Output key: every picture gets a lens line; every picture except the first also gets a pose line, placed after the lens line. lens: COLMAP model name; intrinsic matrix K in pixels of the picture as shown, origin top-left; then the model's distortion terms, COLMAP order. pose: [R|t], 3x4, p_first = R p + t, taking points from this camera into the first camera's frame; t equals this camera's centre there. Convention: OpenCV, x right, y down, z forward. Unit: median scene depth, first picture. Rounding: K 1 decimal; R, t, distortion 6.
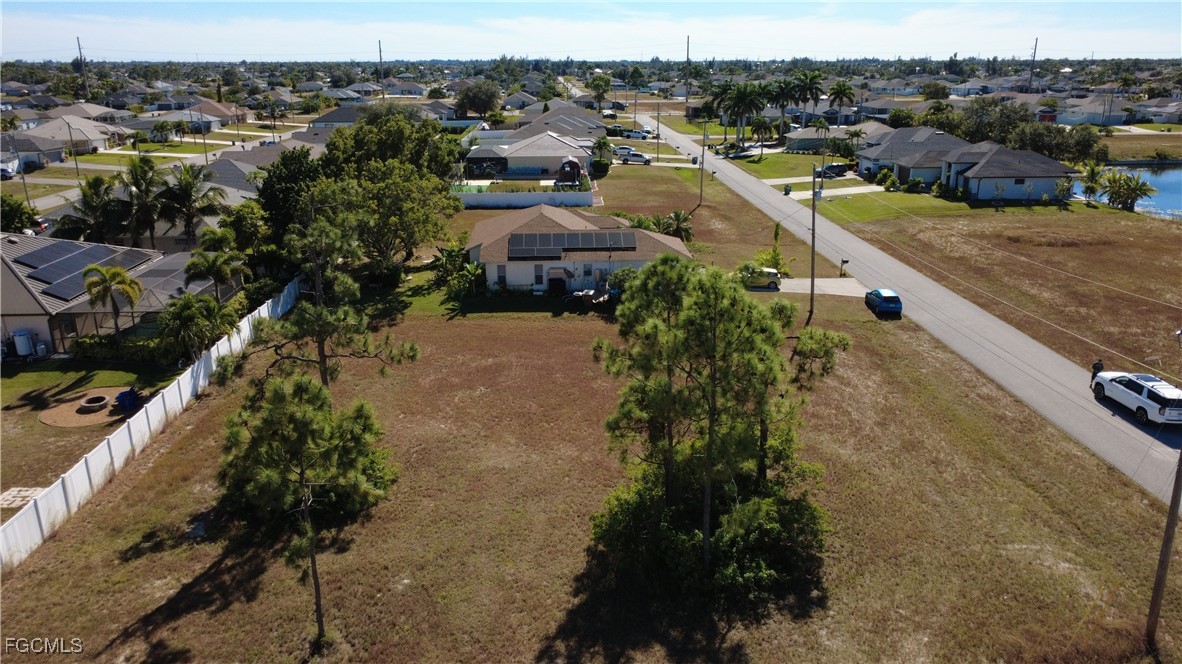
lens RADIAL K [[853.9, 0, 591.0], [0, 853.9, 332.0], [0, 0, 1]] dist [-0.007245, 0.012528]
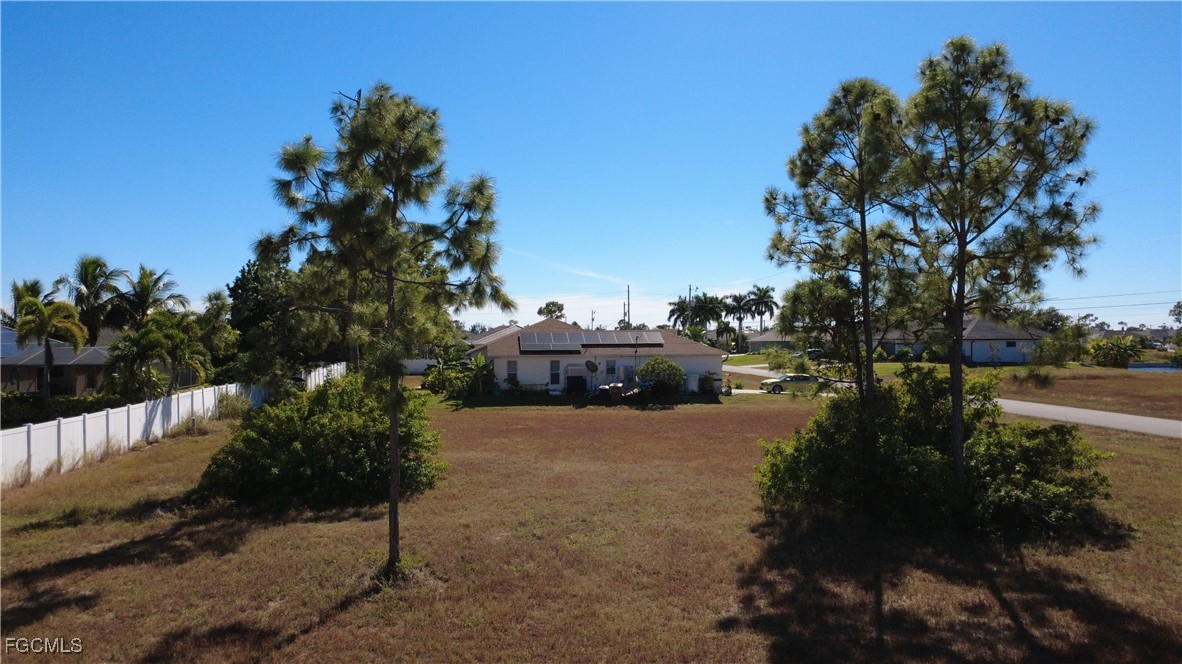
lens RADIAL K [[853.9, 0, 591.0], [0, 853.9, 332.0], [0, 0, 1]] dist [-0.007245, 0.012528]
pose [[0.996726, 0.003274, 0.080783, -0.171347], [0.021609, 0.952042, -0.305203, 0.288441], [-0.077908, 0.305949, 0.948855, 0.289323]]
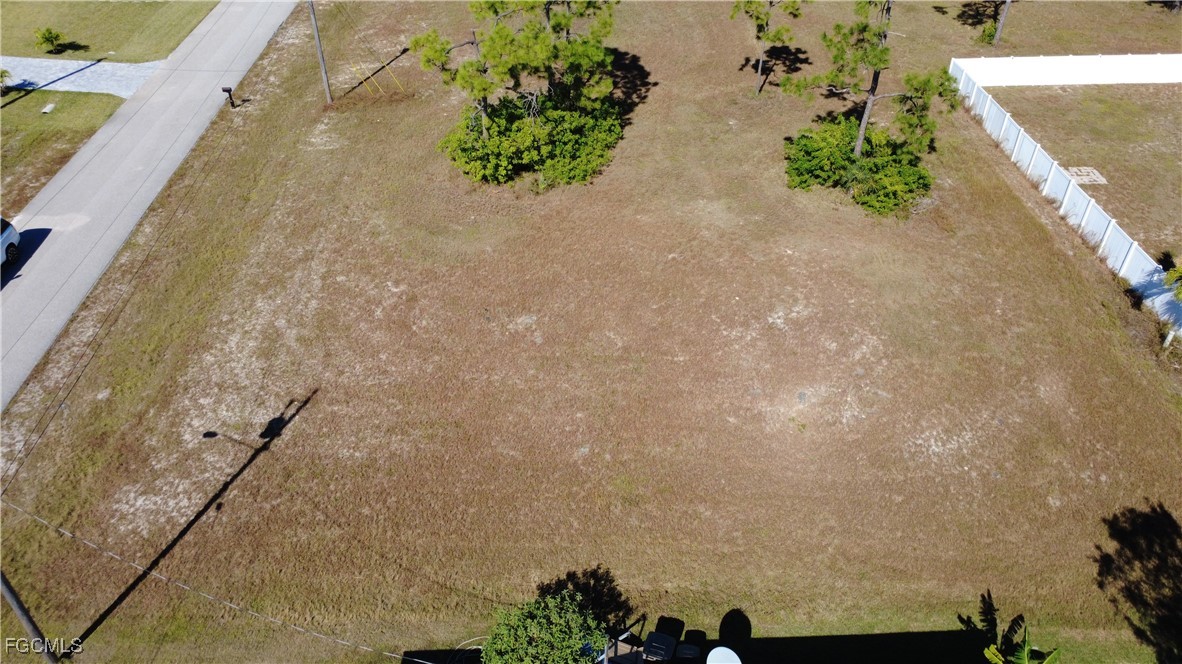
lens RADIAL K [[853.9, 0, 591.0], [0, 853.9, 332.0], [0, 0, 1]] dist [-0.007245, 0.012528]
pose [[-0.998702, 0.050939, -0.000331, 0.059103], [0.026149, 0.518231, 0.854841, -0.791421], [0.043717, 0.853723, -0.518890, 1.860283]]
